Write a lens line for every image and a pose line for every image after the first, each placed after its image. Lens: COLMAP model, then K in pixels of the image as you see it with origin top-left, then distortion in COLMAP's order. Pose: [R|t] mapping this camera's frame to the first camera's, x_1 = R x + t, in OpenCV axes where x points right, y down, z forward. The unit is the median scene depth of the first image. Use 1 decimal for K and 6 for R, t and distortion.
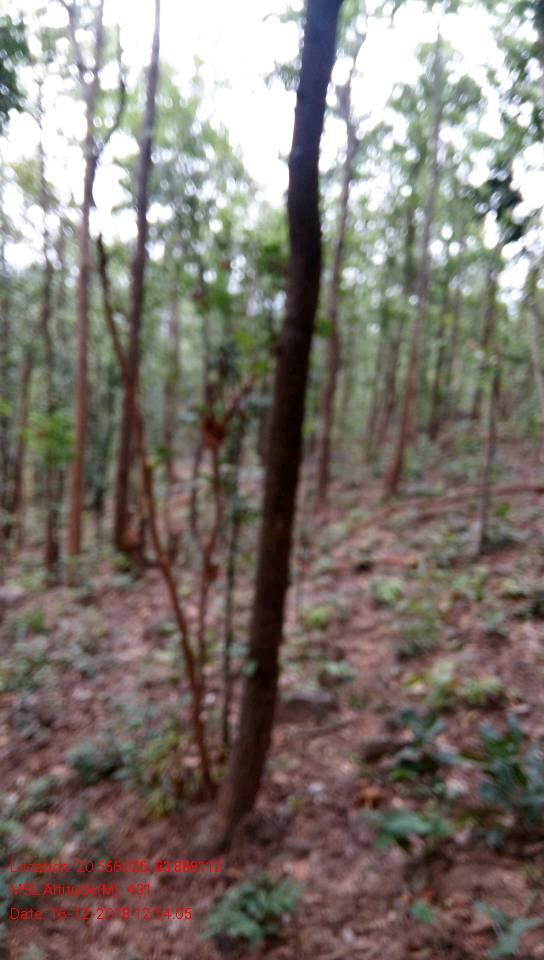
lens RADIAL K [[775.7, 0, 272.8], [0, 775.7, 478.3], [0, 0, 1]] dist [-0.006331, -0.003604]
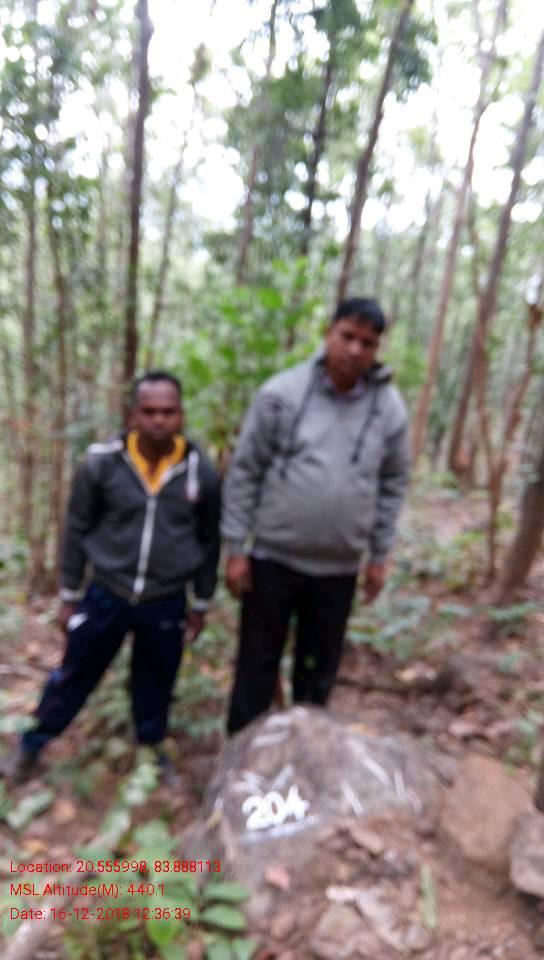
lens RADIAL K [[779.1, 0, 269.6], [0, 779.1, 496.6], [0, 0, 1]] dist [0.118727, -0.170720]
pose [[0.898877, 0.146525, -0.412978, 0.037834], [-0.130739, 0.989191, 0.066404, 0.070031], [0.418244, -0.005697, 0.908317, -0.135112]]
